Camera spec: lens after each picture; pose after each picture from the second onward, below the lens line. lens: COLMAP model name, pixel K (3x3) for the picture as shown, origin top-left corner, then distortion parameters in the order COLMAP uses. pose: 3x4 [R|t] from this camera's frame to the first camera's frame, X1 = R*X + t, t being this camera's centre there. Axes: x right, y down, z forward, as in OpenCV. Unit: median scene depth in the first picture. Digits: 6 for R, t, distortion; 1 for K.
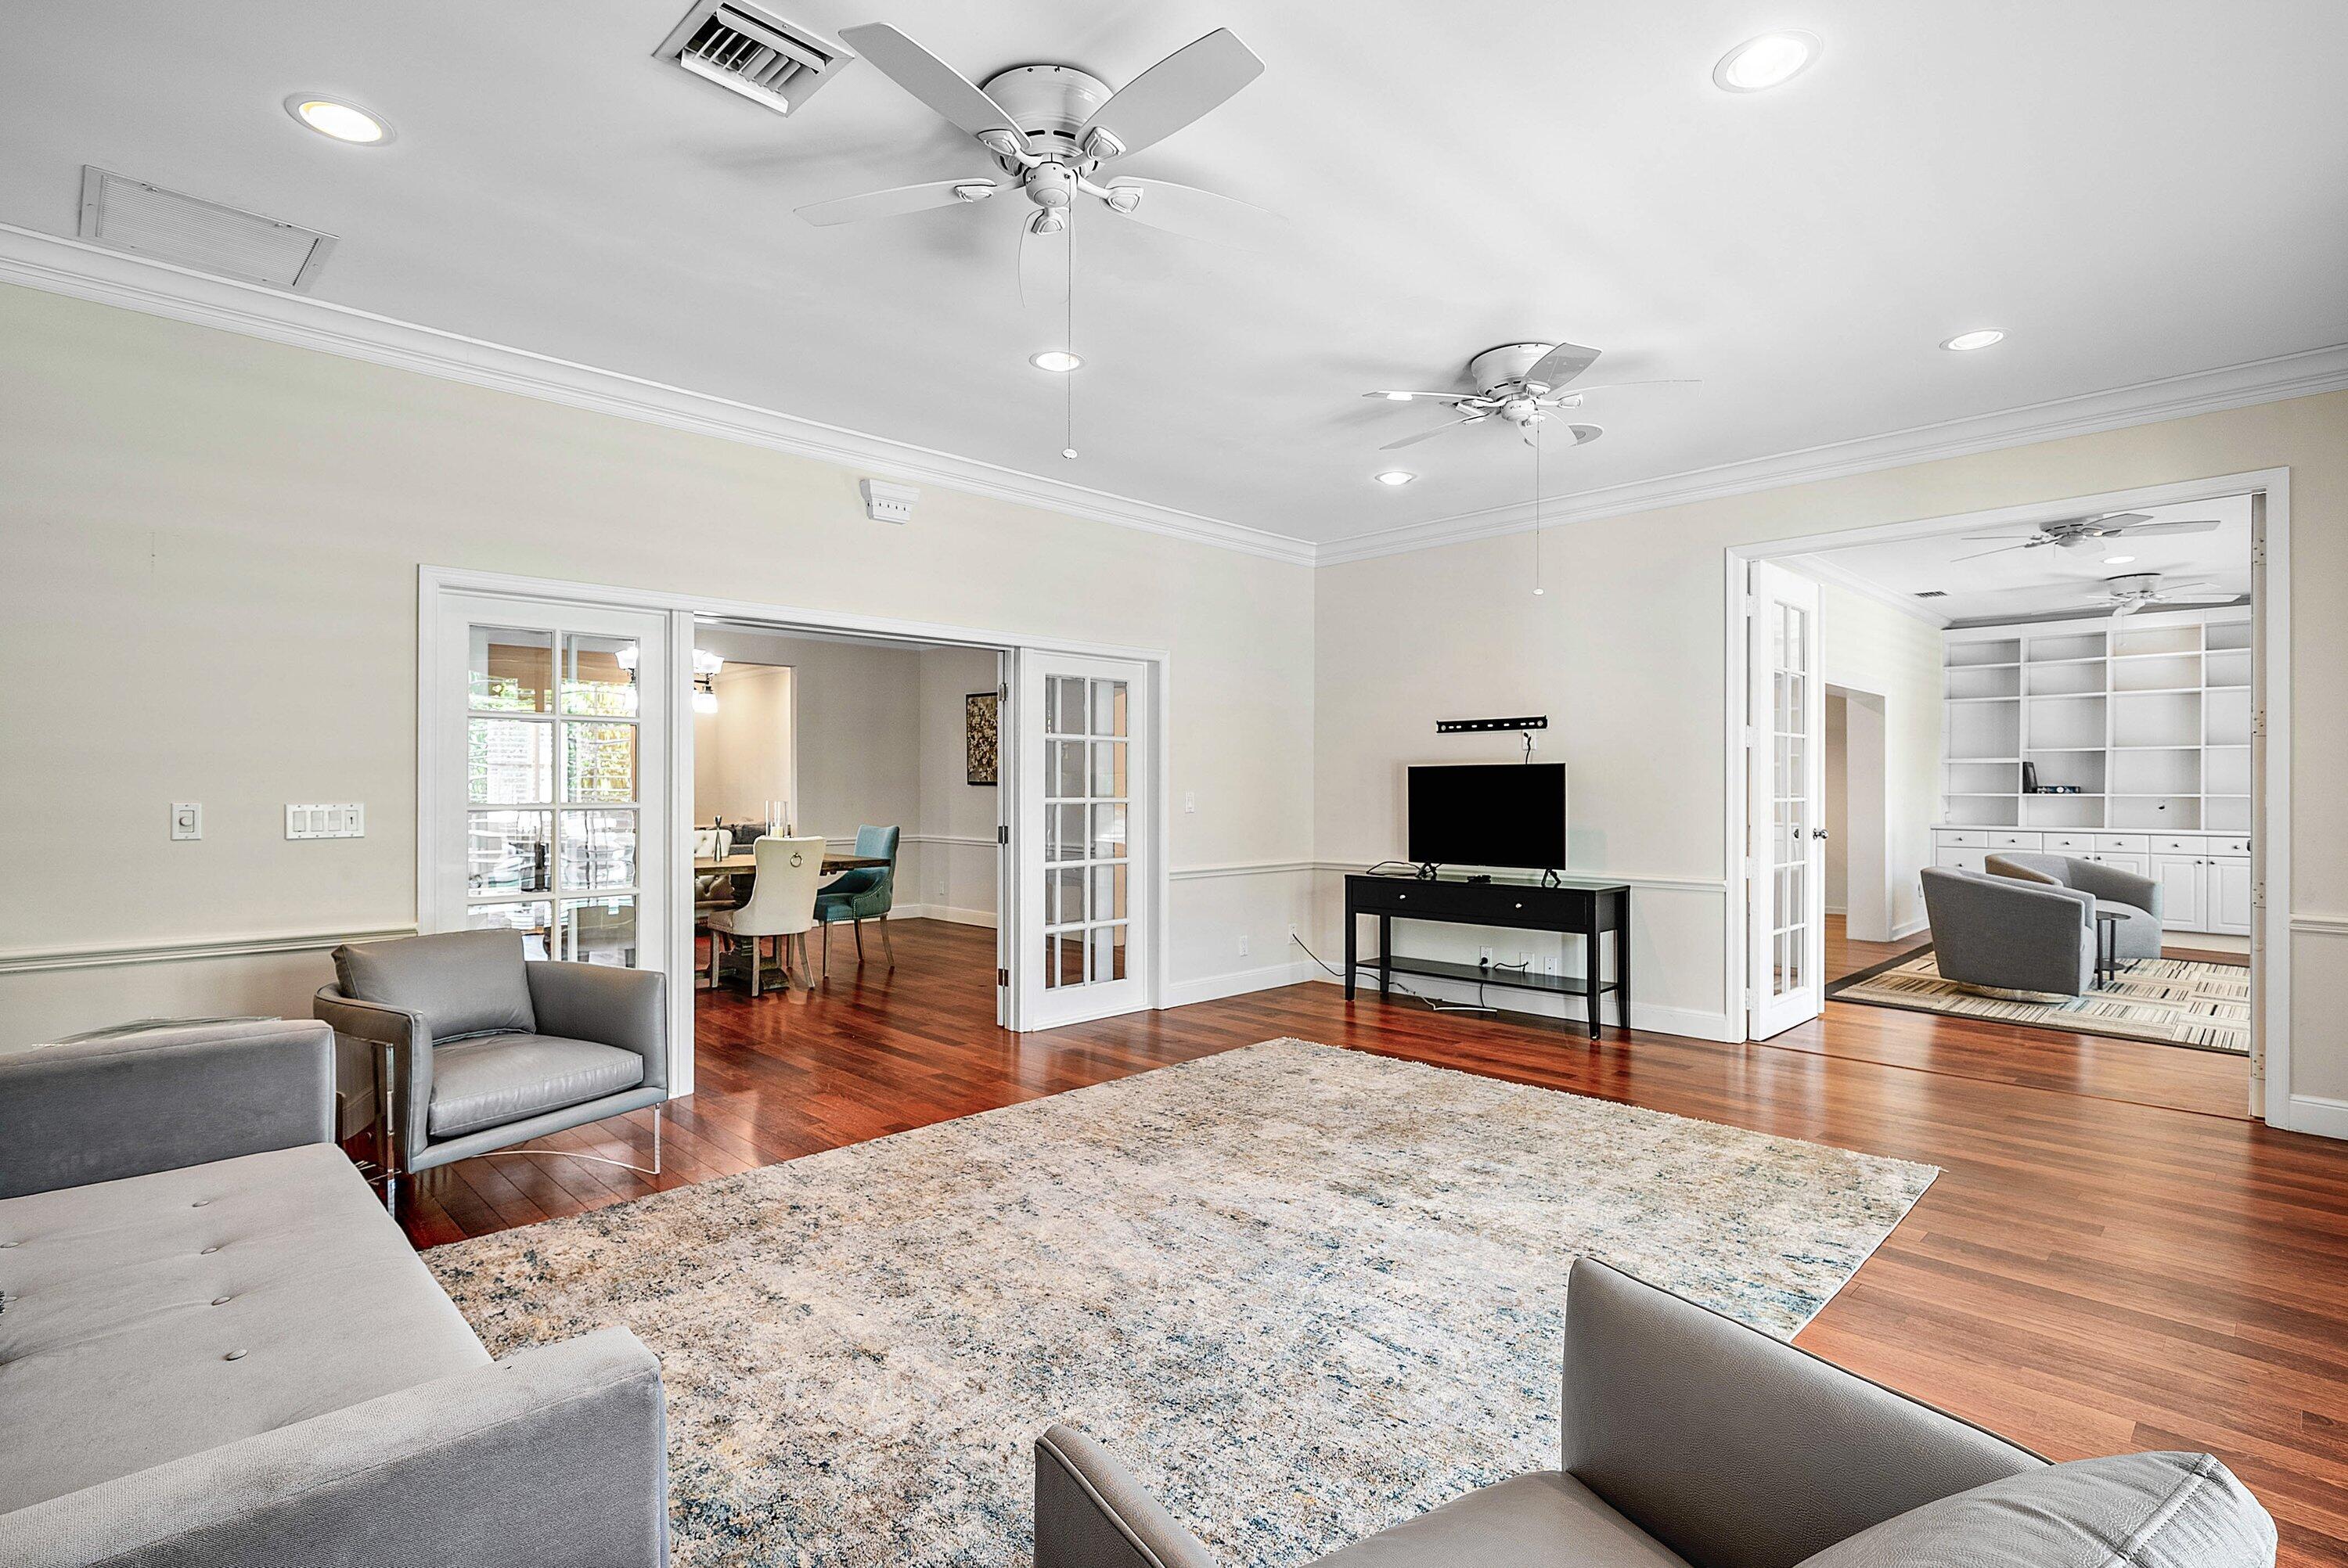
lens RADIAL K [[1056.4, 0, 1174.0], [0, 1056.4, 784.0], [0, 0, 1]] dist [-0.000797, -0.000092]
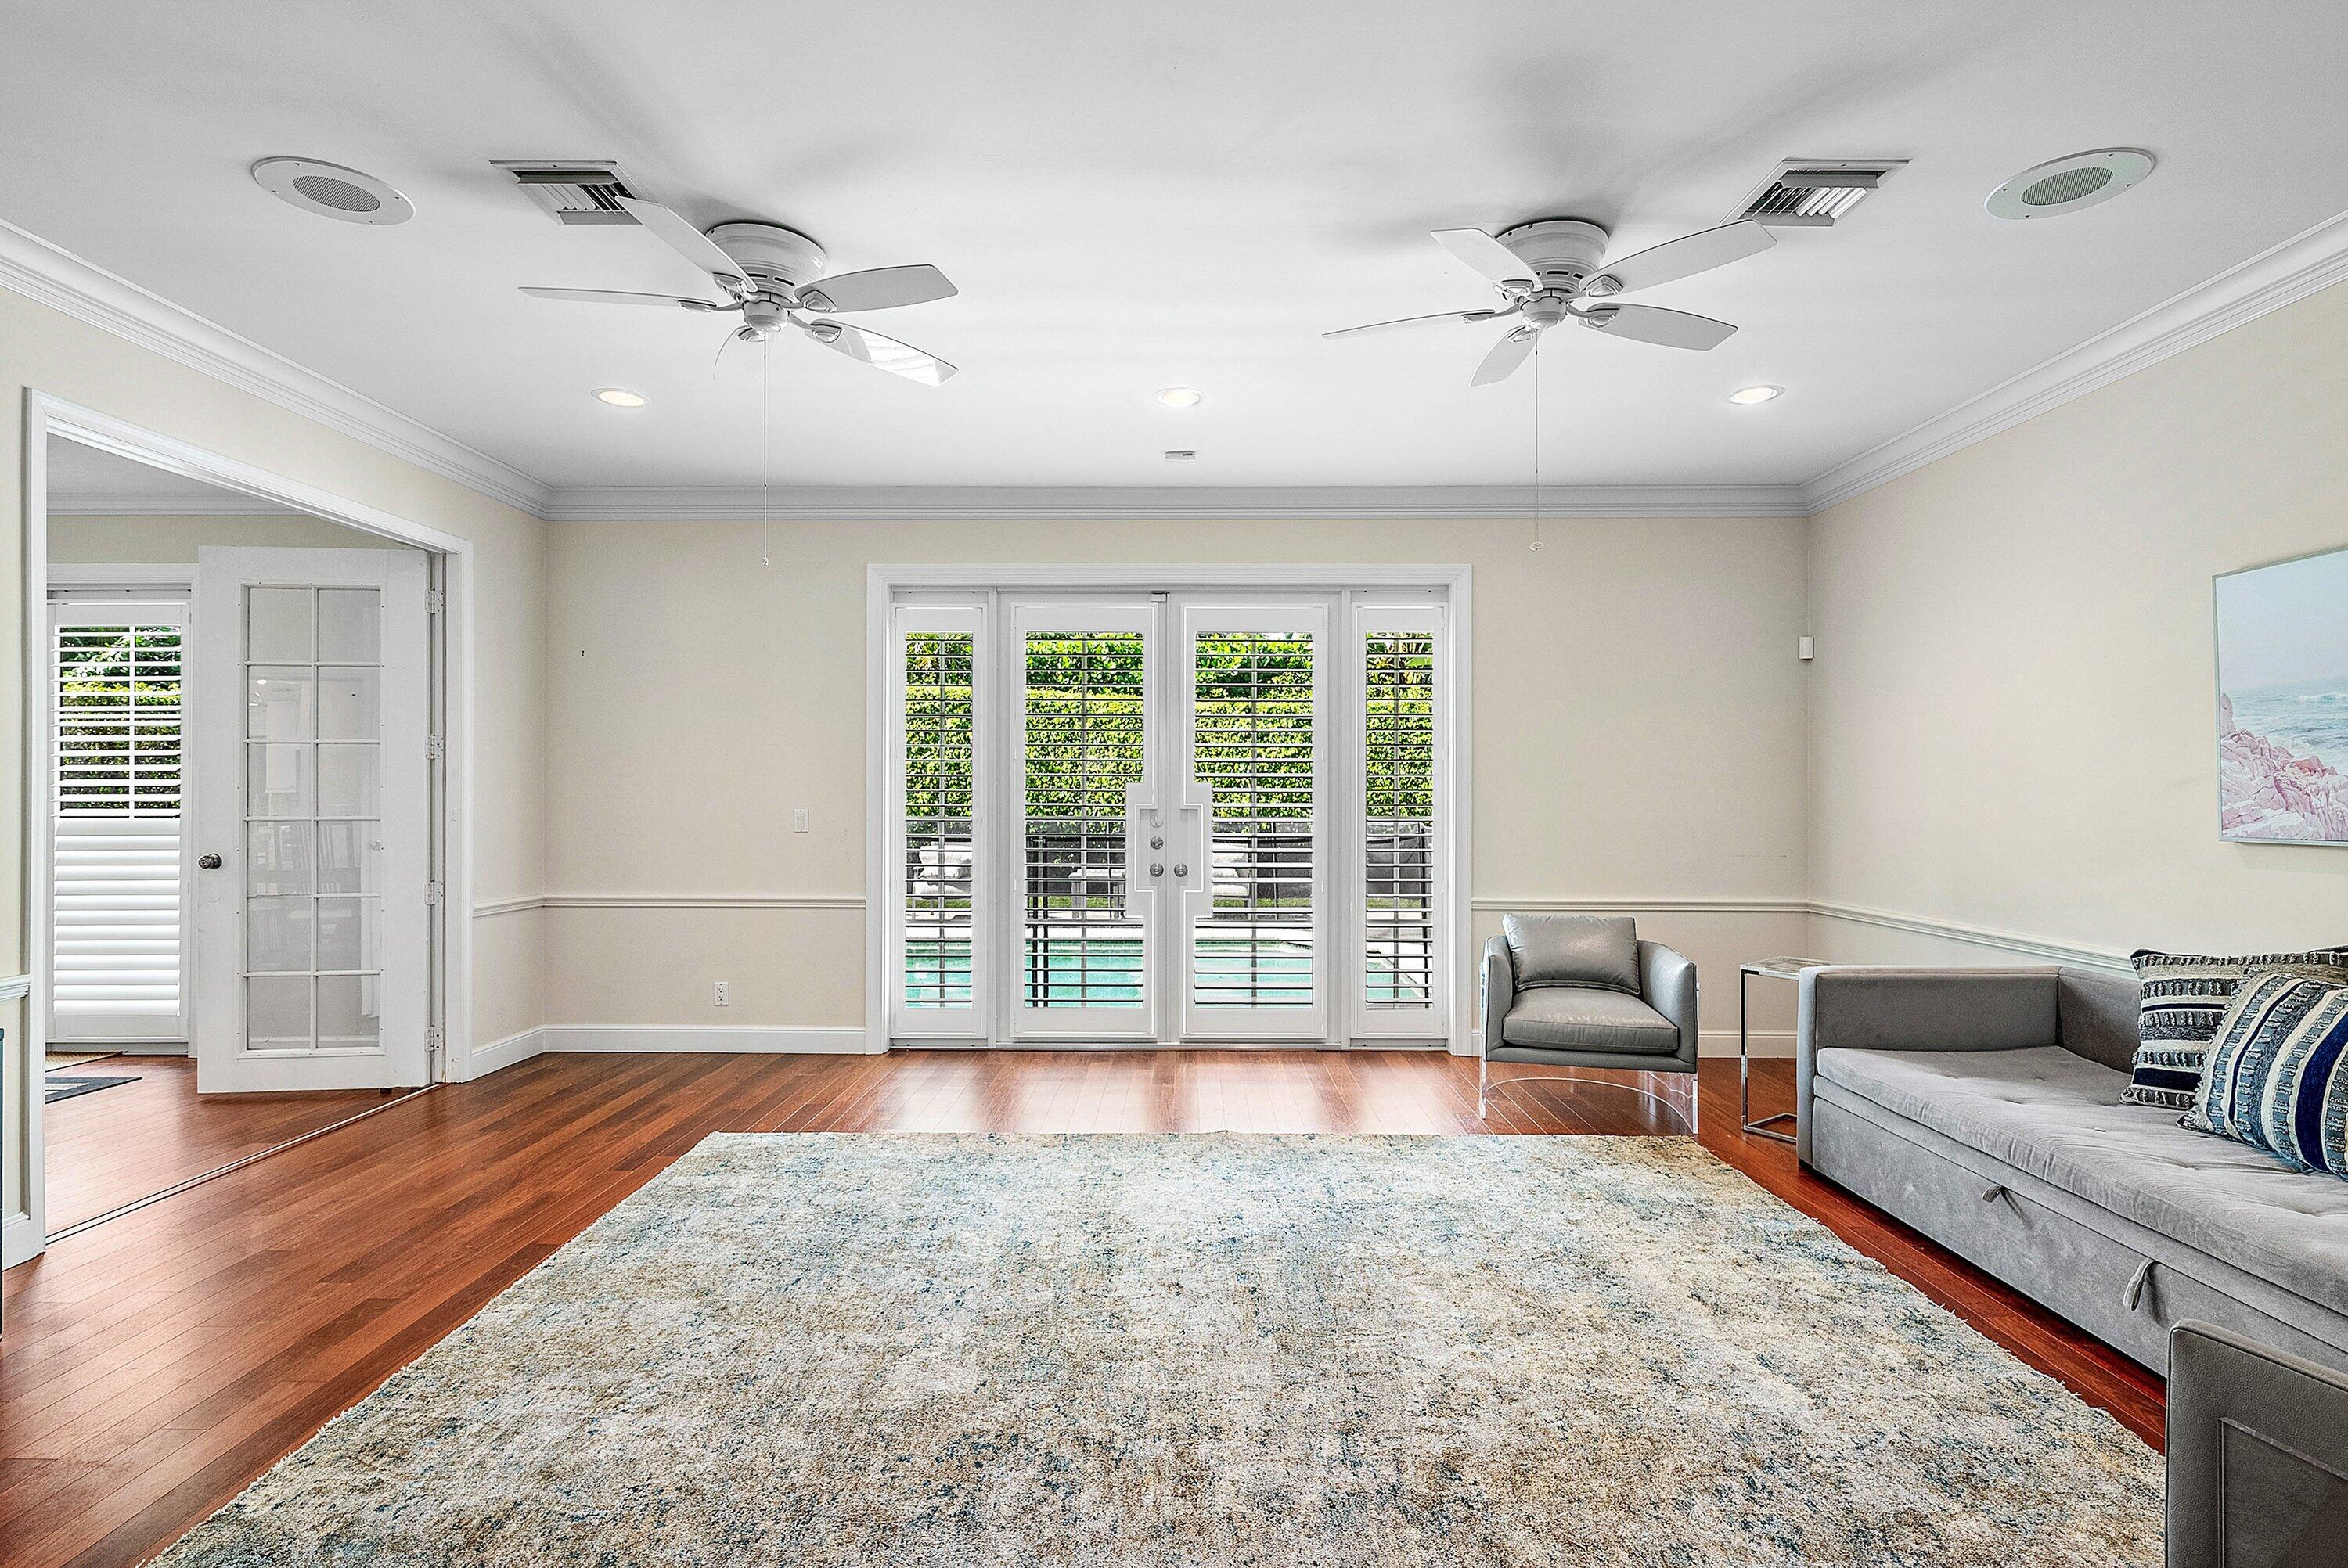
lens RADIAL K [[1184.7, 0, 1174.0], [0, 1184.7, 784.0], [0, 0, 1]] dist [-0.003078, -0.000220]
pose [[-0.709267, 0.002726, 0.704935, -0.518033], [-0.002615, 0.999975, -0.006497, -0.005235], [-0.704935, -0.006452, -0.709242, 1.525393]]
